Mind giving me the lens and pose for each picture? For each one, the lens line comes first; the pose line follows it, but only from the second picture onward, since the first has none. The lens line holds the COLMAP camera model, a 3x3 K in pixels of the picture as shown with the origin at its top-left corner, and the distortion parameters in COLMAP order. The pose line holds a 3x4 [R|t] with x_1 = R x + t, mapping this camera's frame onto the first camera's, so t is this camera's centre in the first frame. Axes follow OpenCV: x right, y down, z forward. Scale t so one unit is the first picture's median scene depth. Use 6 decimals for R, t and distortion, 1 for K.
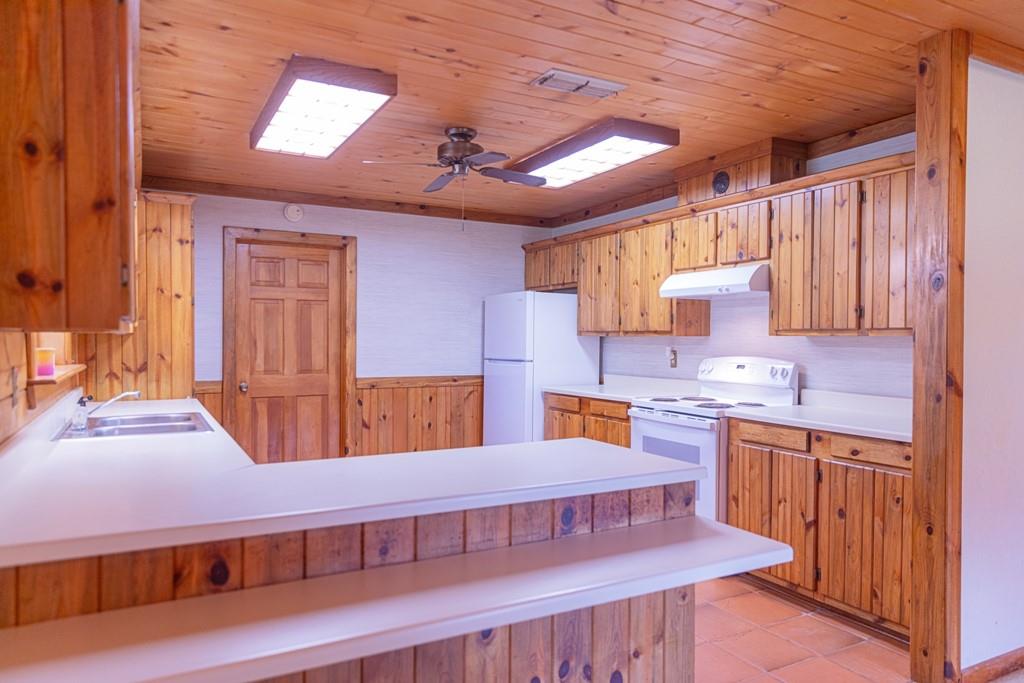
lens RADIAL K [[691.7, 0, 515.9], [0, 691.7, 342.3], [0, 0, 1]] dist [0.021329, -0.006068]
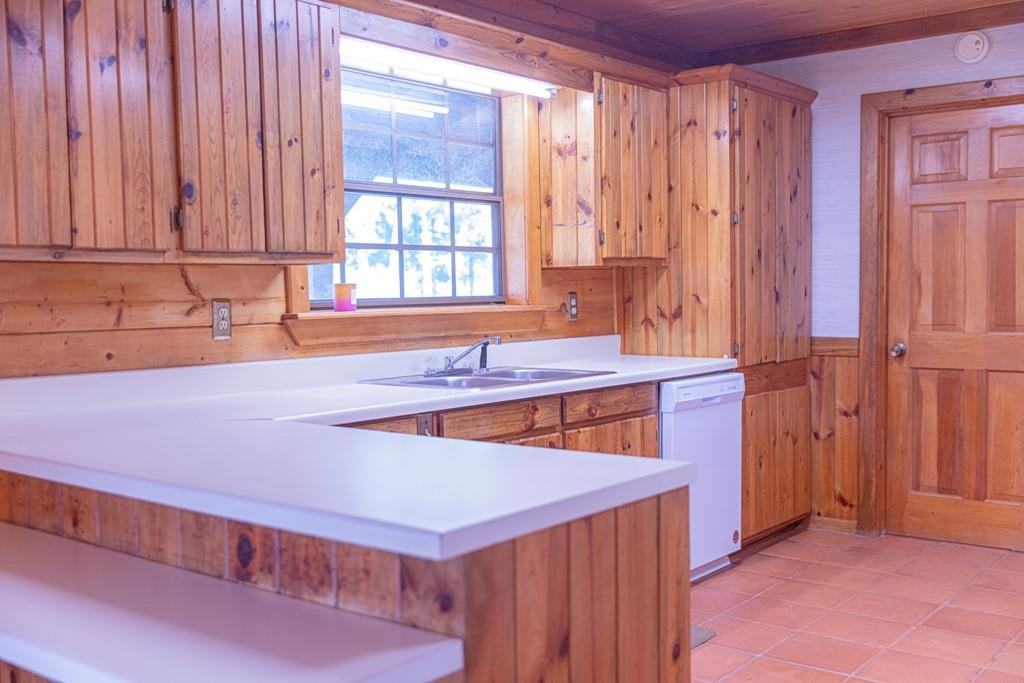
lens RADIAL K [[1066.0, 0, 506.4], [0, 1066.0, 344.0], [0, 0, 1]] dist [-0.001180, 0.000000]
pose [[0.376906, 0.038653, -0.925445, 0.450245], [0.007817, 0.998961, 0.044907, 0.017214], [0.926218, -0.024159, 0.376212, 0.398343]]
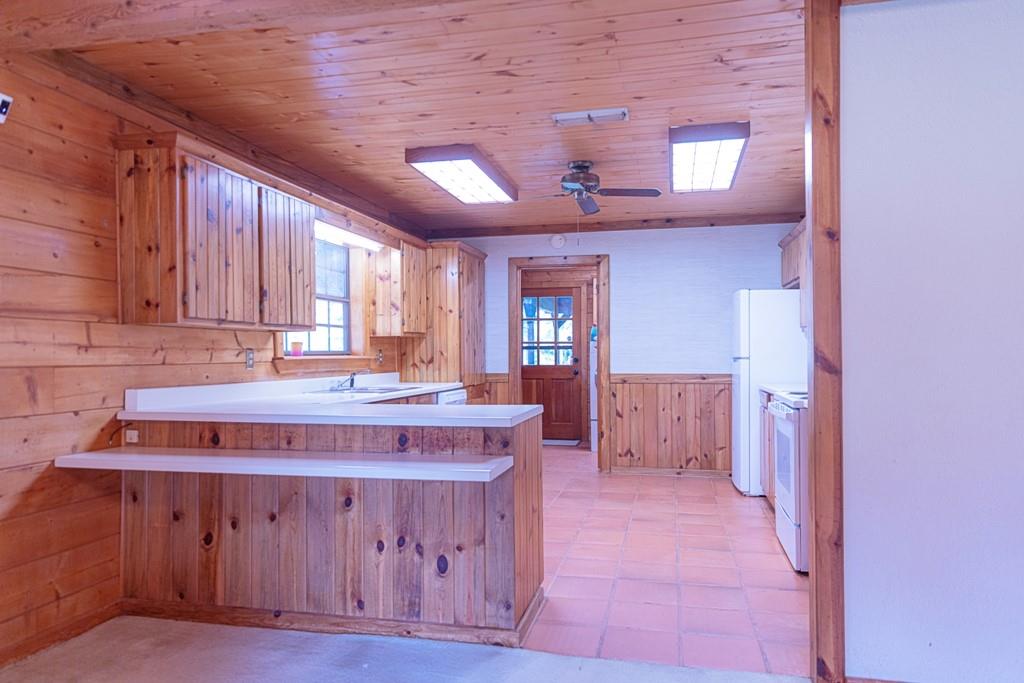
lens RADIAL K [[691.7, 0, 511.6], [0, 691.7, 341.4], [0, 0, 1]] dist [0.021329, -0.006068]
pose [[0.743706, -0.021629, -0.668156, 0.576913], [0.005450, 0.999639, -0.026293, 0.035379], [0.668484, 0.015912, 0.743556, 0.016158]]
